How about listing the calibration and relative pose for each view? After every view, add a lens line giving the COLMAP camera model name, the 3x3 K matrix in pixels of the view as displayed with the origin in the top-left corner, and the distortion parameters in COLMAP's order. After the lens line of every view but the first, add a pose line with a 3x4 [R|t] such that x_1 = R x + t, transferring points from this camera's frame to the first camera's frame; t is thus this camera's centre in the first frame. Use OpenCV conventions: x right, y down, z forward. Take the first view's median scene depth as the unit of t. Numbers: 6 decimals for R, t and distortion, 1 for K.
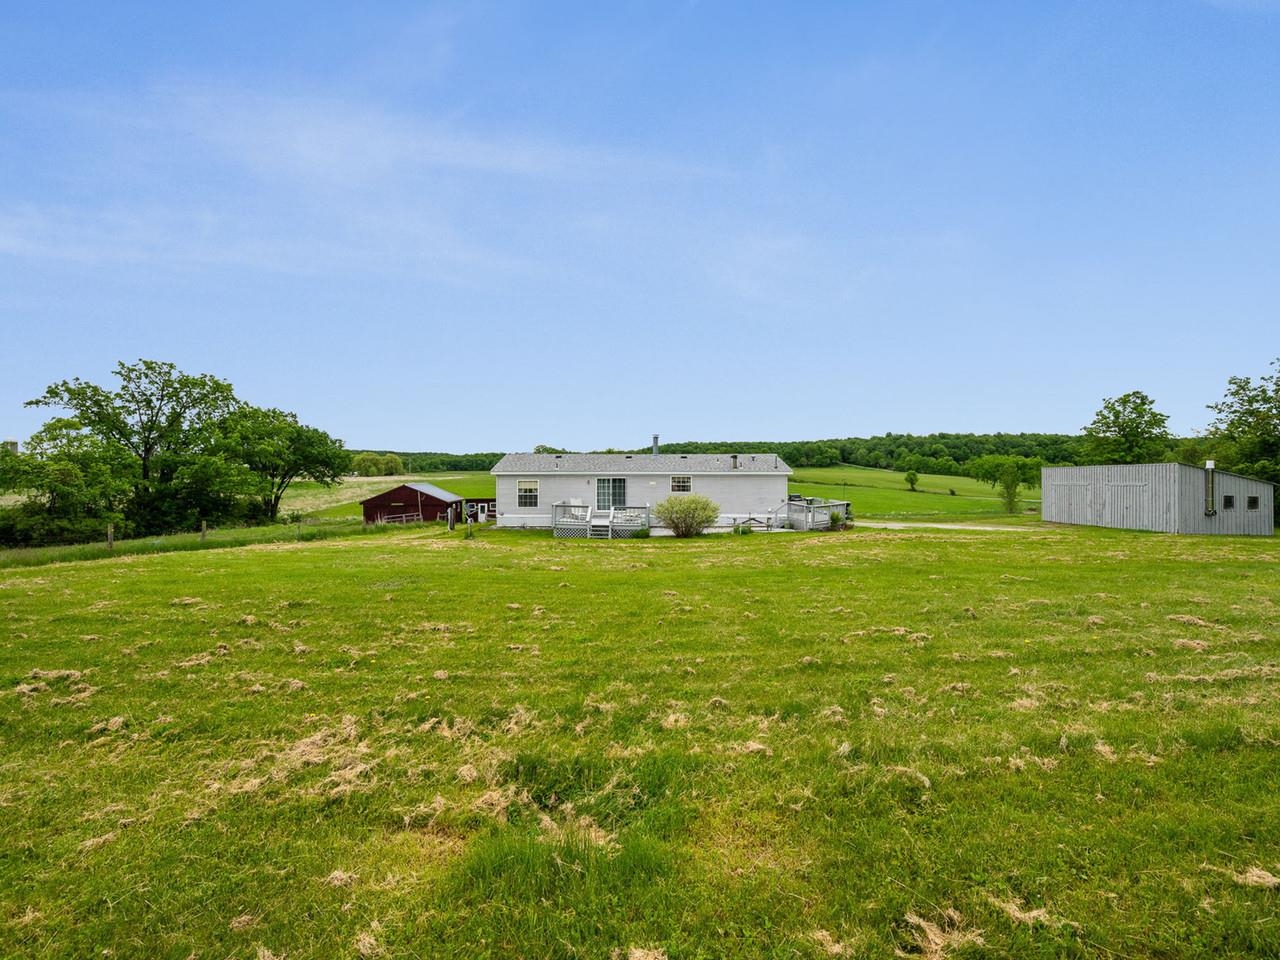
lens RADIAL K [[582.6, 0, 641.0], [0, 582.6, 471.6], [0, 0, 1]] dist [-0.000985, 0.000387]
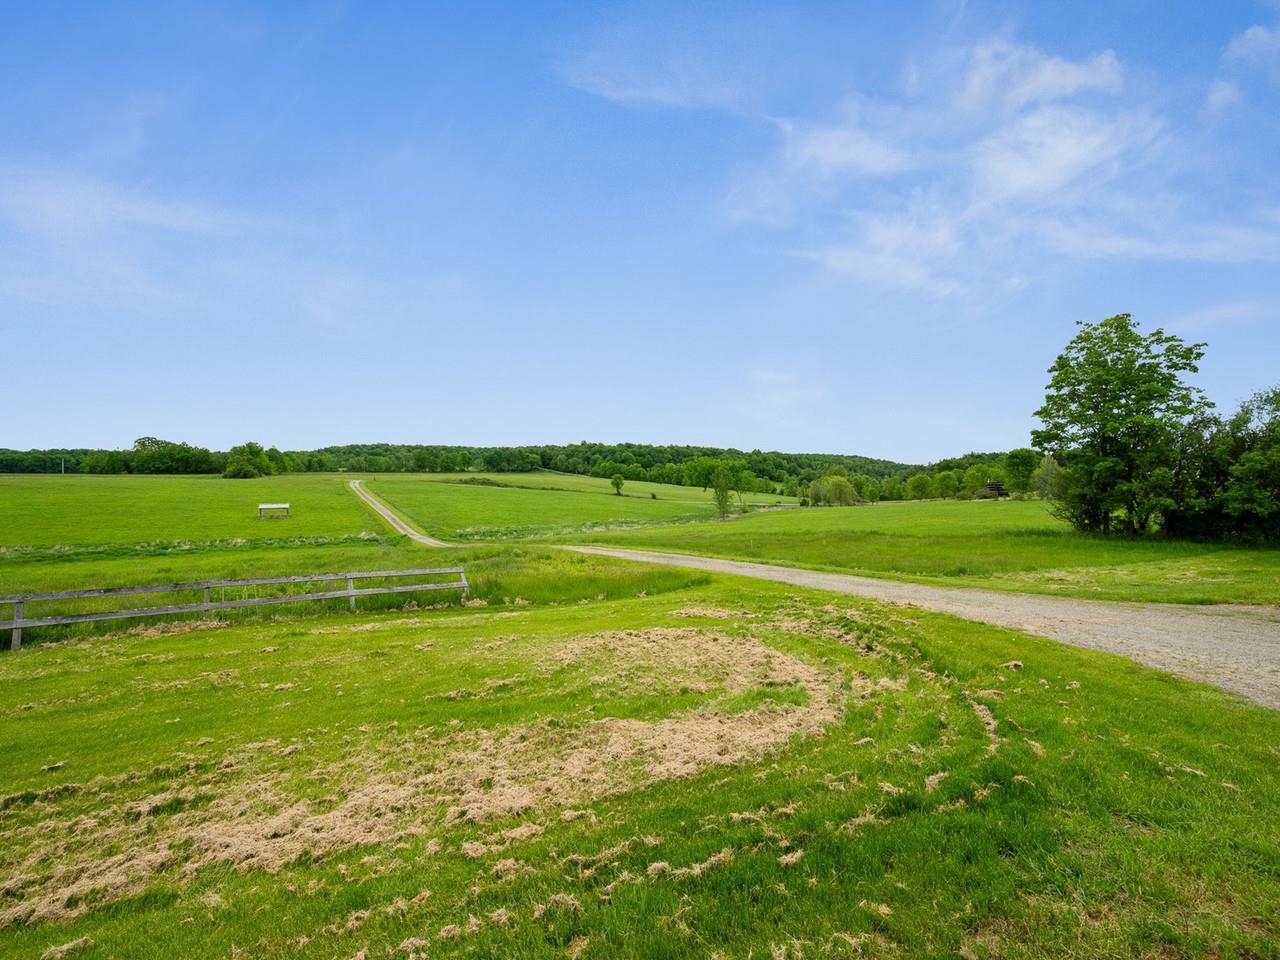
lens RADIAL K [[558.4, 0, 637.3], [0, 558.4, 481.6], [0, 0, 1]] dist [0.003368, -0.000344]
pose [[0.872727, 0.003051, 0.488199, 0.141121], [-0.005944, 0.999973, 0.004377, 0.023252], [-0.488173, -0.006722, 0.872721, 0.647438]]
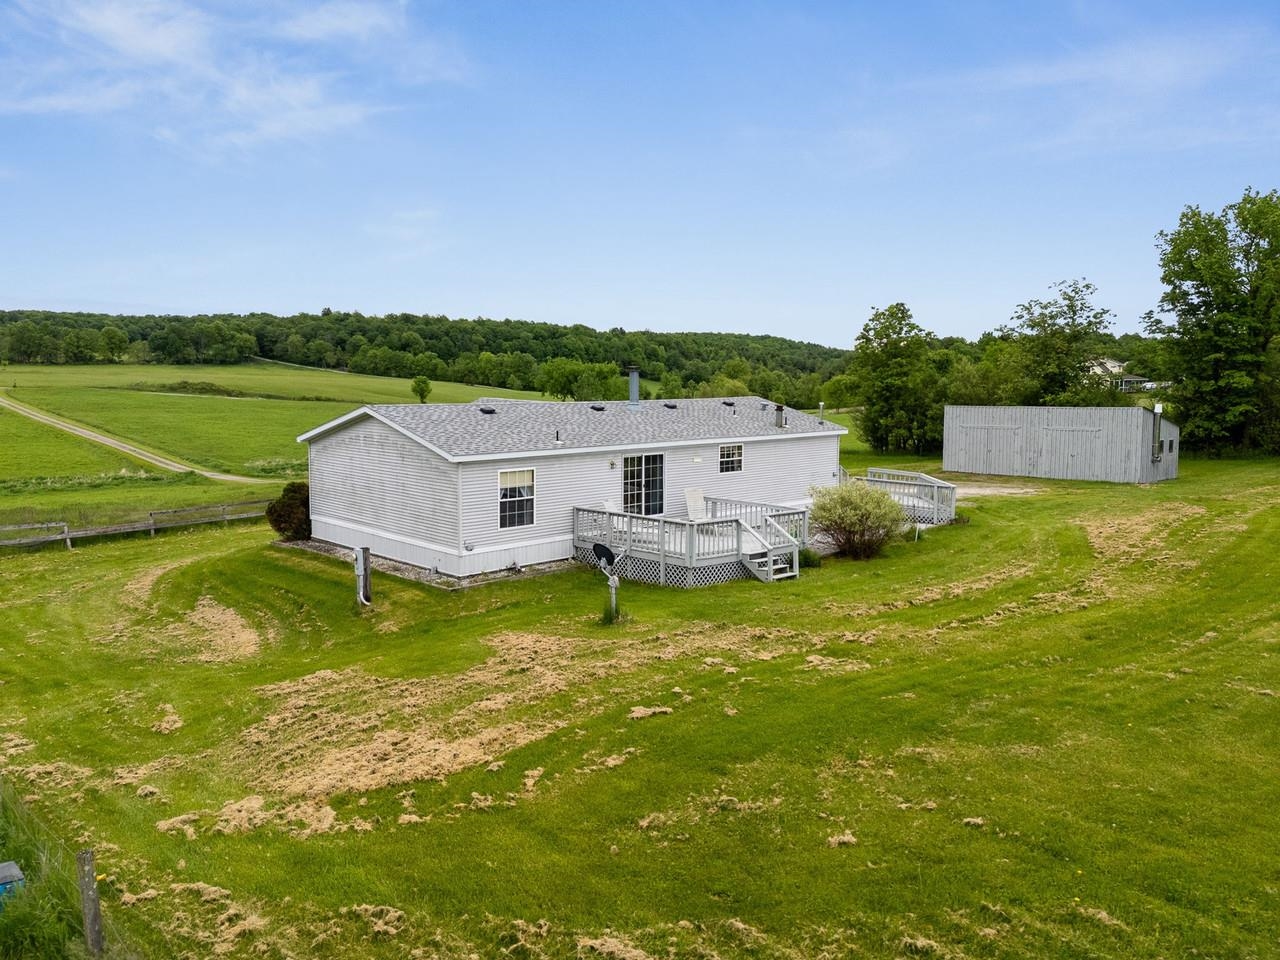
lens RADIAL K [[951.5, 0, 638.1], [0, 951.5, 472.4], [0, 0, 1]] dist [0.068756, -0.046827]
pose [[0.734260, -0.068806, 0.675372, -0.330537], [-0.004008, 0.994394, 0.105665, -0.033178], [-0.678856, -0.080293, 0.729868, 0.194707]]
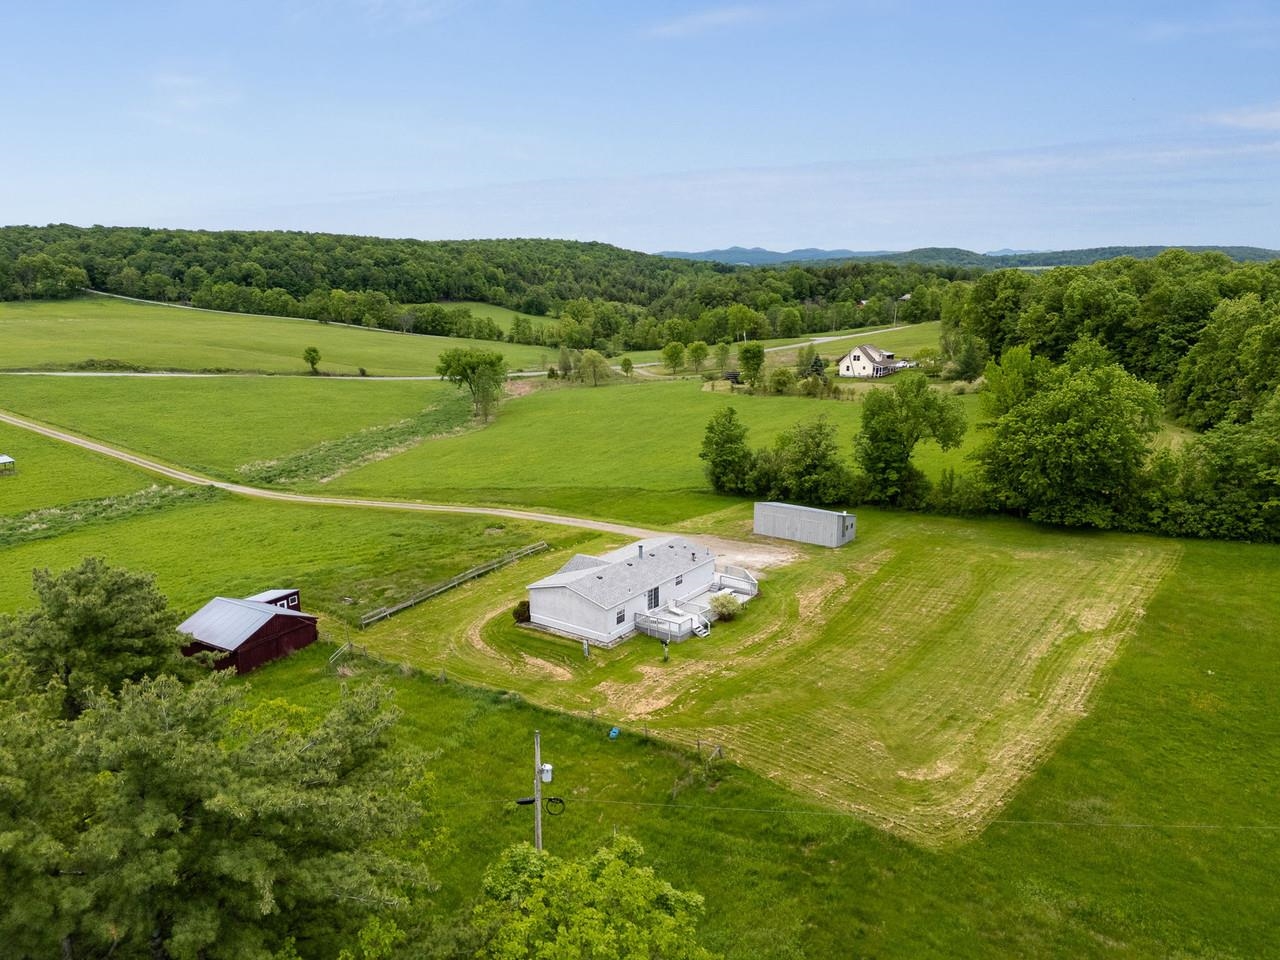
lens RADIAL K [[951.5, 0, 634.4], [0, 951.5, 490.9], [0, 0, 1]] dist [0.068756, -0.046827]
pose [[0.600608, -0.189938, 0.776656, -1.010000], [0.000836, 0.971522, 0.236948, -0.424844], [-0.799543, -0.141663, 0.583662, -0.188120]]
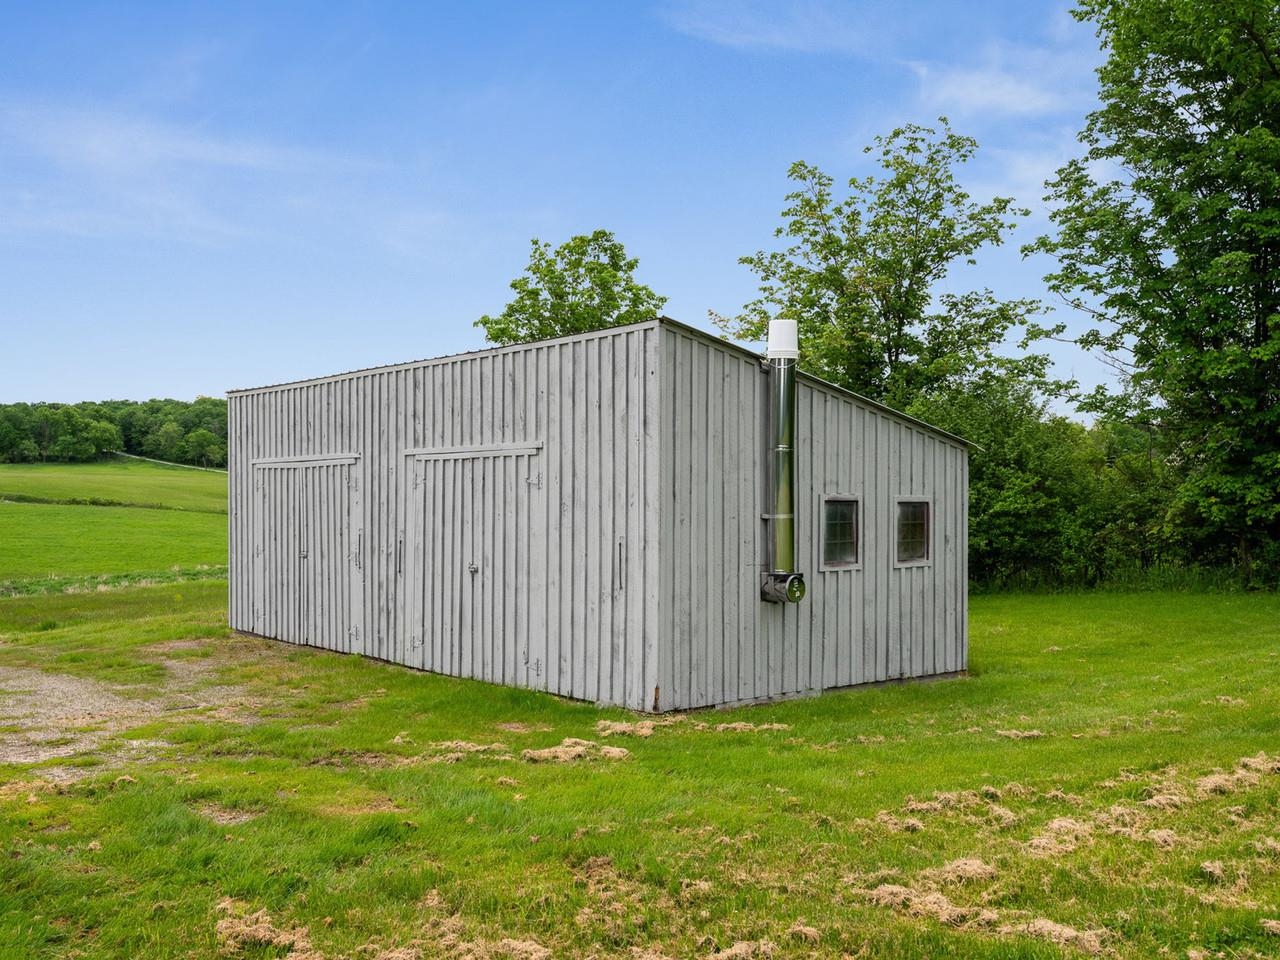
lens RADIAL K [[1237.8, 0, 645.4], [0, 1237.8, 513.0], [0, 0, 1]] dist [0.009212, 0.000000]
pose [[0.759769, -0.016779, 0.649976, 0.311502], [-0.002399, 0.999588, 0.028609, 0.015682], [-0.650189, -0.023296, 0.759416, 0.330851]]
